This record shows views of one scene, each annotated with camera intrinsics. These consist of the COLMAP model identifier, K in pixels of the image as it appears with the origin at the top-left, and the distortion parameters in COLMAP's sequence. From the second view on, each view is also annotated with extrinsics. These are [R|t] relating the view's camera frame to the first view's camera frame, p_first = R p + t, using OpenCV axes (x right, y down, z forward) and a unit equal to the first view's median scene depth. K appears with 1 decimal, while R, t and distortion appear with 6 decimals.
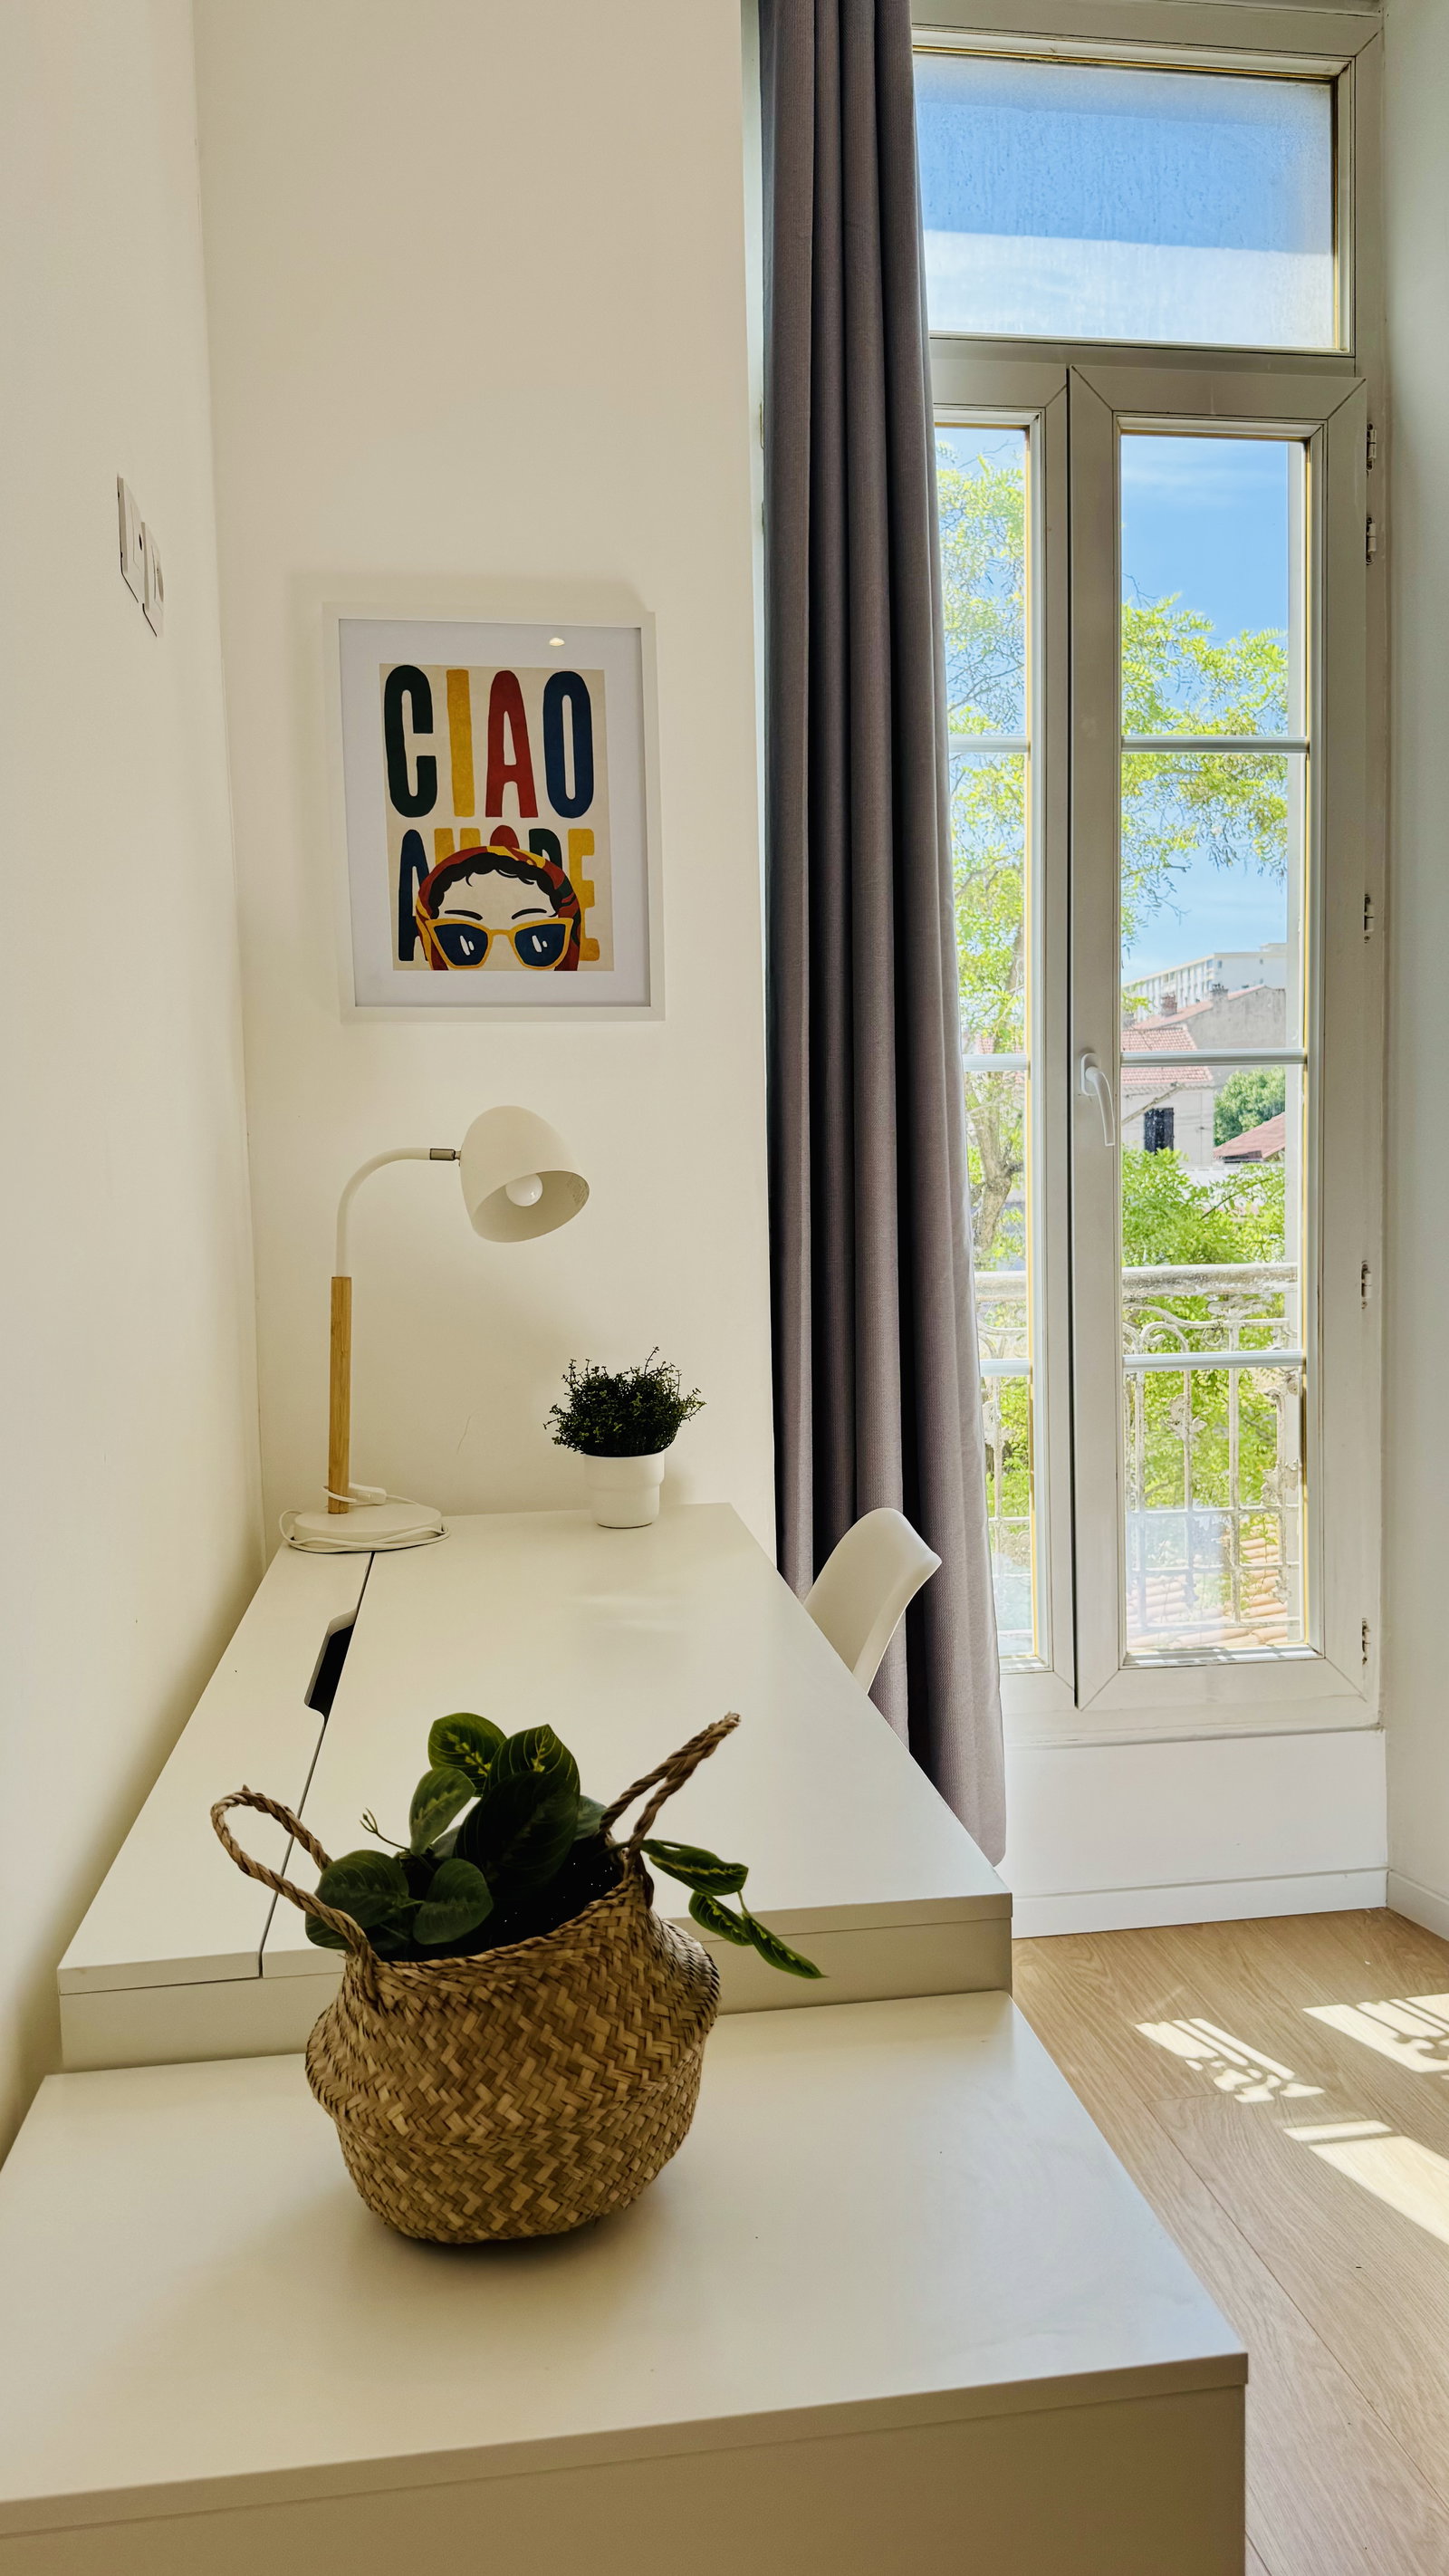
lens RADIAL K [[1778.7, 0, 724.5], [0, 1778.7, 1288.0], [0, 0, 1]] dist [0.103899, -0.144507]
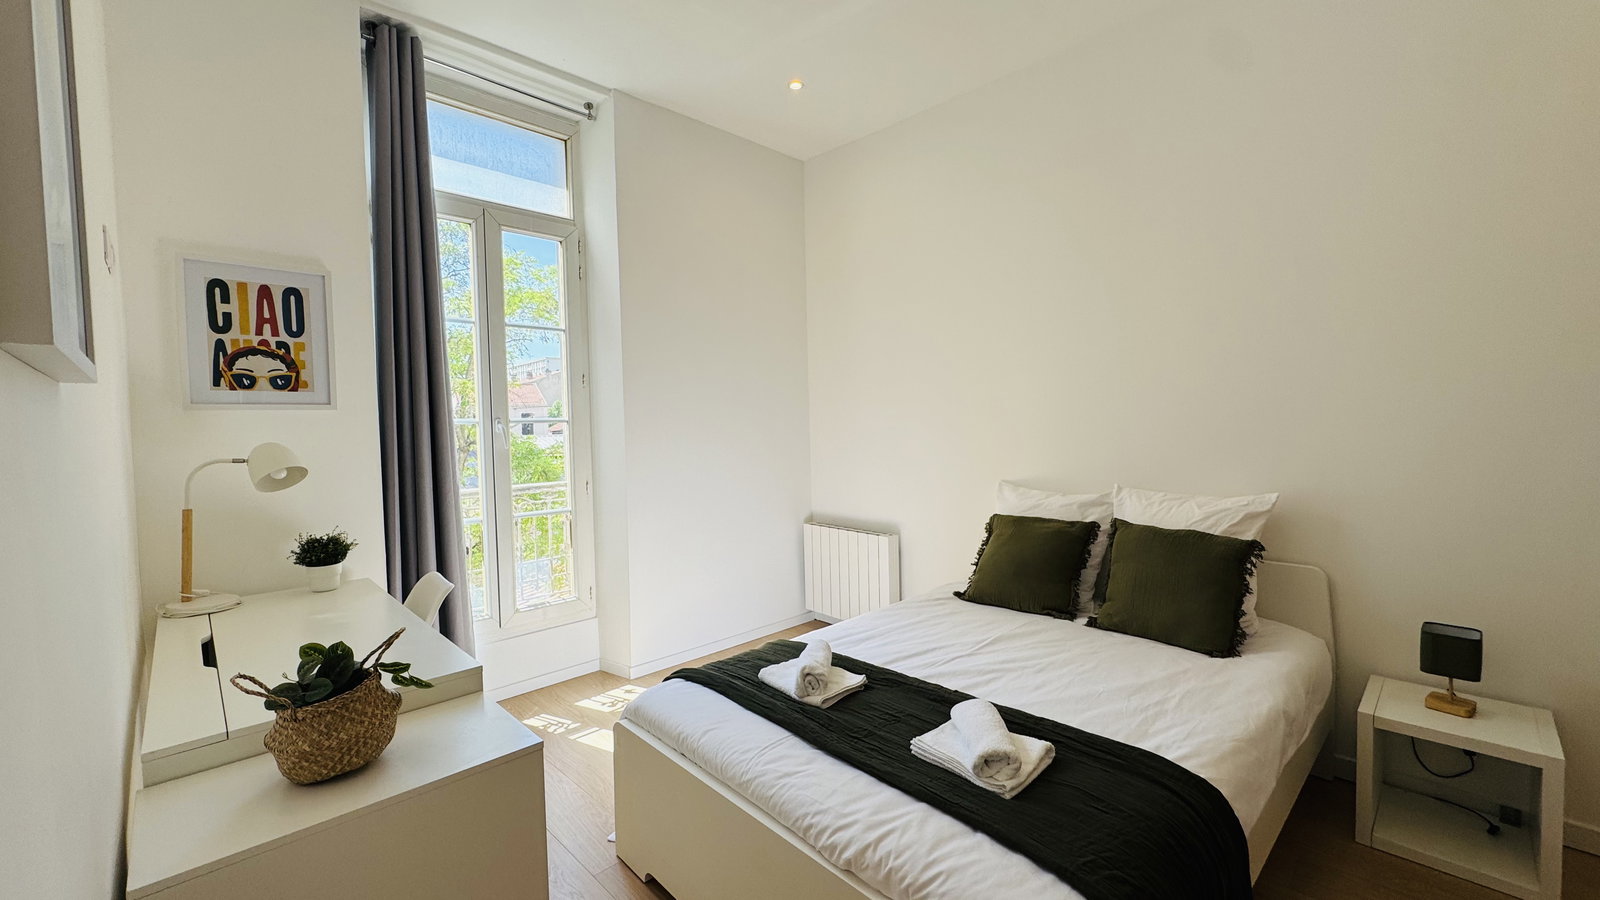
lens RADIAL K [[638.7, 0, 800.0], [0, 638.7, 450.0], [0, 0, 1]] dist [-0.002771, 0.000108]
pose [[0.802459, -0.018722, 0.596413, -0.050297], [0.042859, 0.998735, -0.026315, -0.028797], [-0.595166, 0.046678, 0.802246, -0.258525]]
